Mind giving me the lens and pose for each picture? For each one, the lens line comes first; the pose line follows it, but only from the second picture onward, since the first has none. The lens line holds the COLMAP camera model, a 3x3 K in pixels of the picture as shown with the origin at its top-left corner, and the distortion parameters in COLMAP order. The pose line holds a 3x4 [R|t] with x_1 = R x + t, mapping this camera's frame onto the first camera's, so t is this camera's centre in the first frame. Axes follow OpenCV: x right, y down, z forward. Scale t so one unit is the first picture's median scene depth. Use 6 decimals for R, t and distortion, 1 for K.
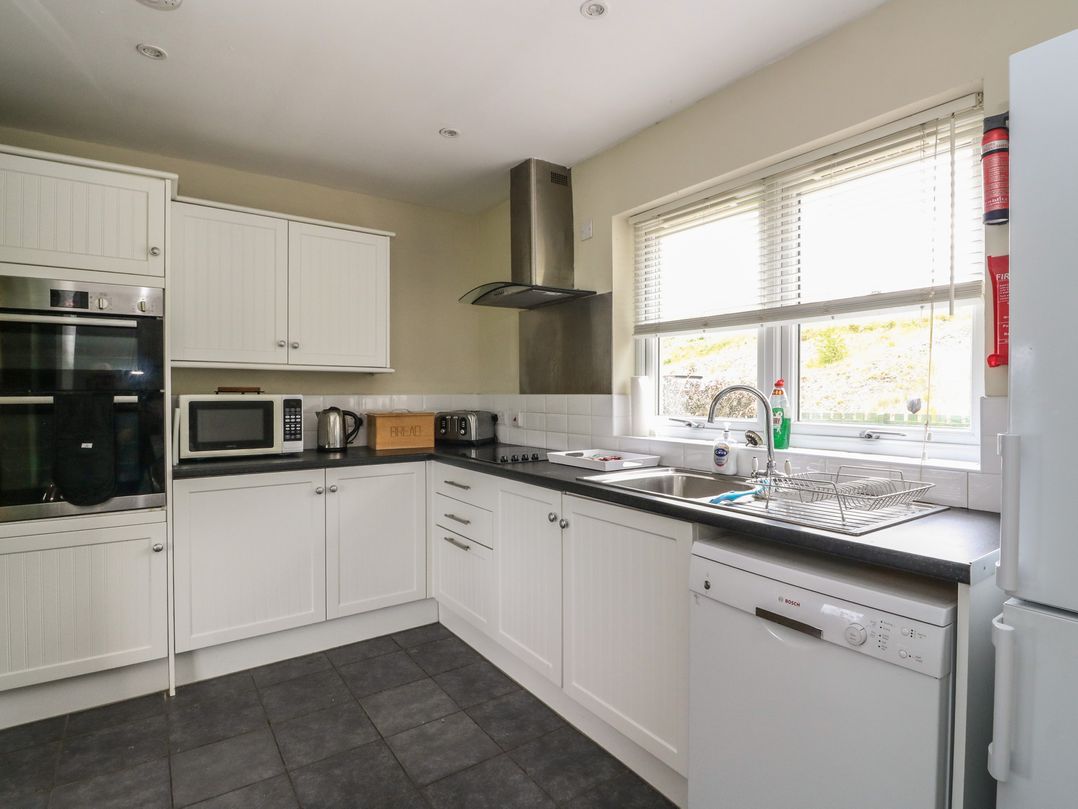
lens RADIAL K [[575.3, 0, 549.9], [0, 575.3, 395.0], [0, 0, 1]] dist [-0.000456, -0.009321]
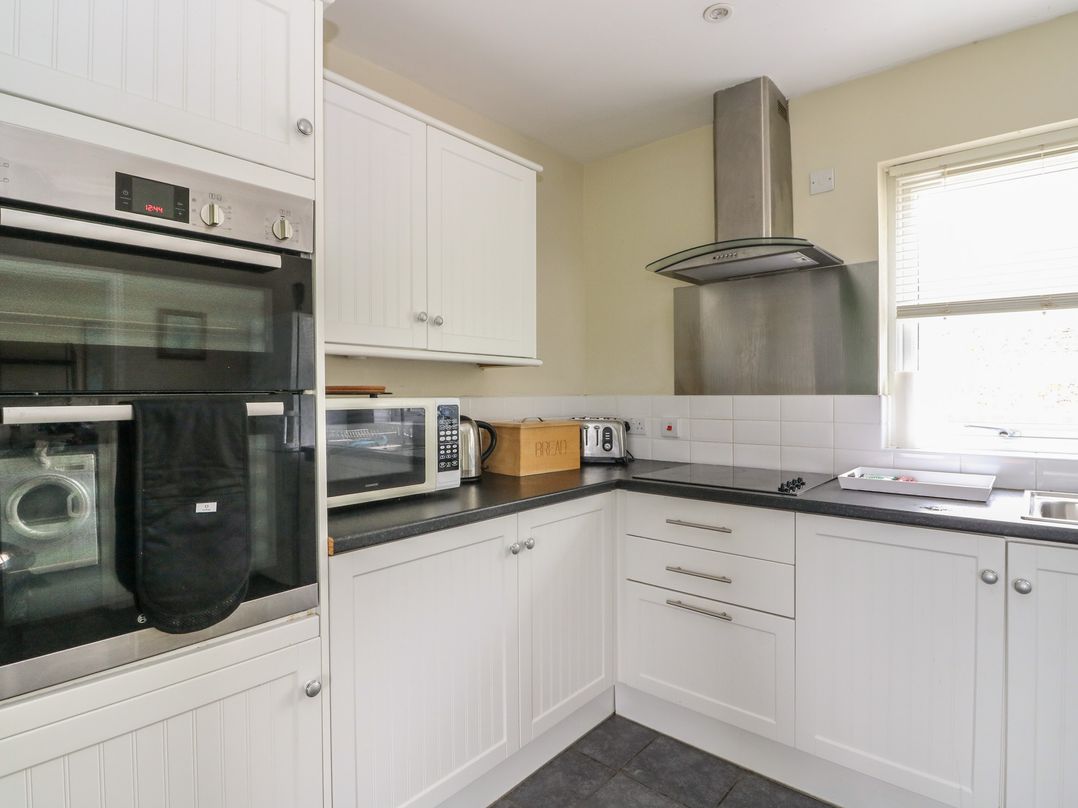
lens RADIAL K [[575.3, 0, 543.5], [0, 575.3, 395.0], [0, 0, 1]] dist [-0.000456, -0.009321]
pose [[0.969018, -0.004737, 0.246947, -0.511902], [0.005140, 0.999986, -0.000987, -0.002441], [-0.246939, 0.002225, 0.969029, 0.366657]]
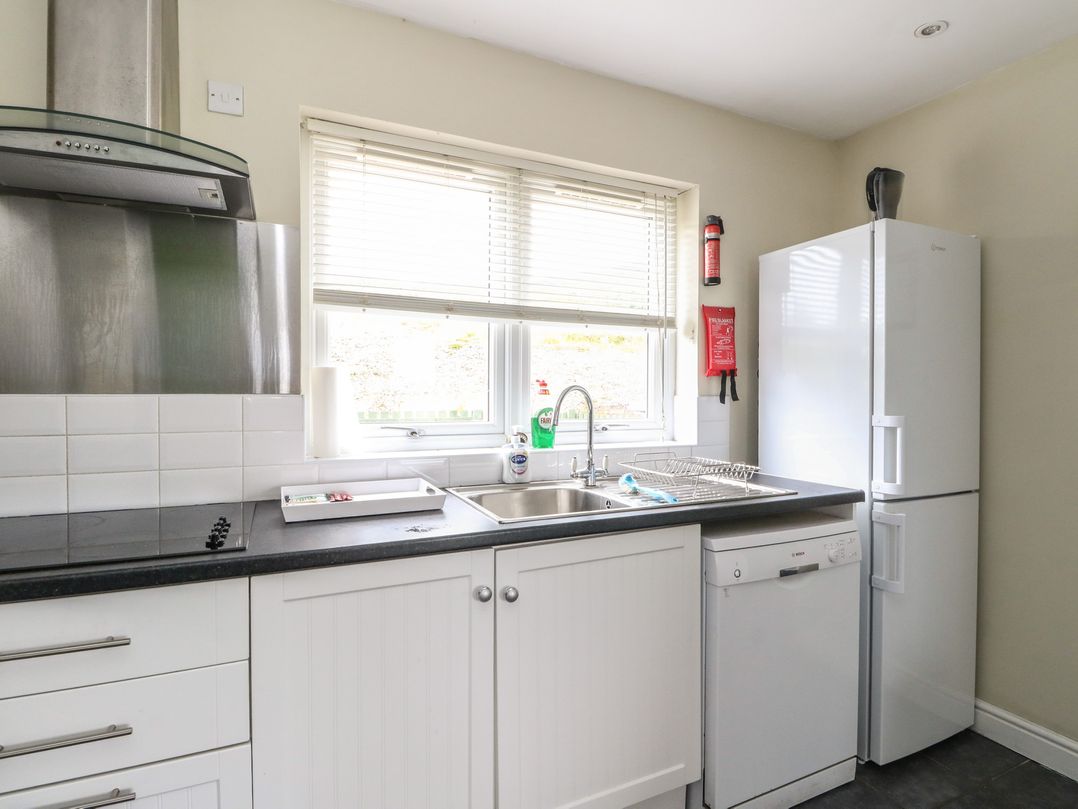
lens RADIAL K [[575.3, 0, 544.5], [0, 575.3, 397.9], [0, 0, 1]] dist [-0.000456, -0.009321]
pose [[0.159582, -0.009838, 0.987136, -0.455403], [-0.001629, 0.999946, 0.010229, -0.004076], [-0.987183, -0.003240, 0.159557, 0.643021]]
